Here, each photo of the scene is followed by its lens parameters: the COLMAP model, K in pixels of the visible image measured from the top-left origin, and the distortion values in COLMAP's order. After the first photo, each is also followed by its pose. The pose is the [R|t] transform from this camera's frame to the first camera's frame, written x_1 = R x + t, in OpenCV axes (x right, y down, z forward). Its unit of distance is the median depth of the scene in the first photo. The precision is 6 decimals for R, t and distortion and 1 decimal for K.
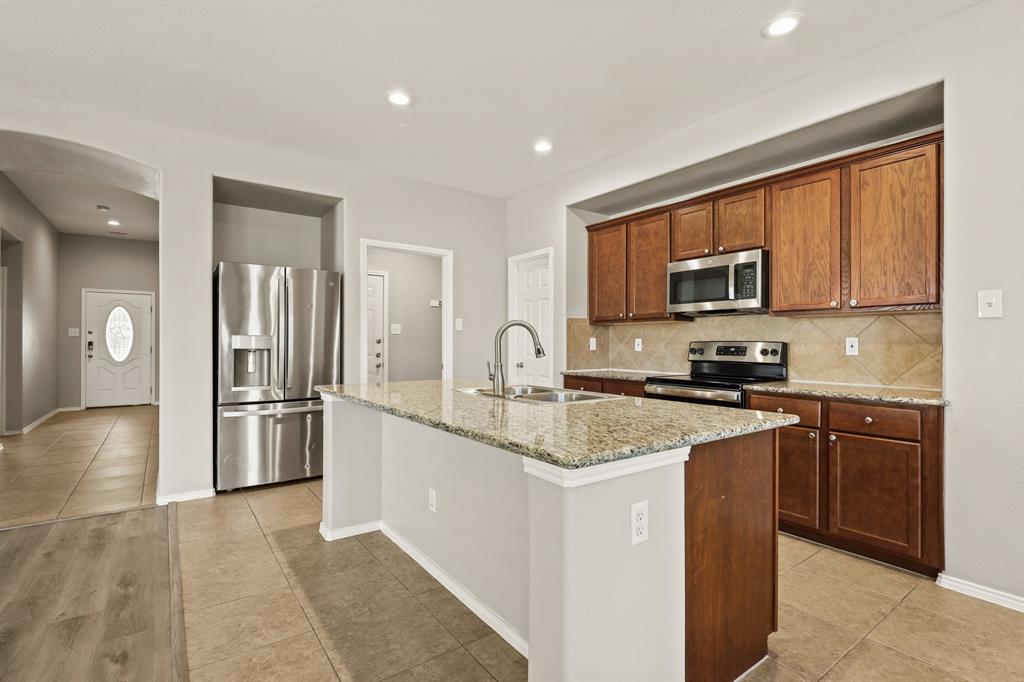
lens RADIAL K [[480.0, 0, 512.0], [0, 480.0, 341.0], [0, 0, 1]] dist [-0.000745, -0.000027]
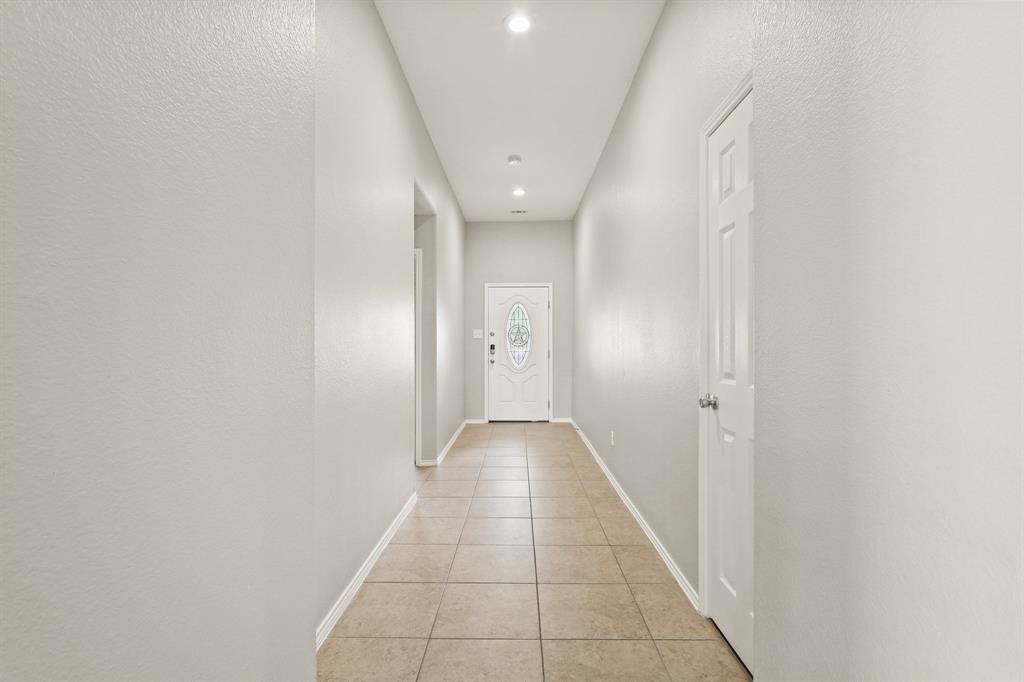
lens RADIAL K [[480.0, 0, 512.0], [0, 480.0, 341.0], [0, 0, 1]] dist [-0.000745, -0.000027]
pose [[0.800756, -0.007402, -0.598945, -0.798697], [0.003928, 0.999967, -0.007107, 0.002454], [0.598978, 0.003338, 0.800758, 0.789393]]
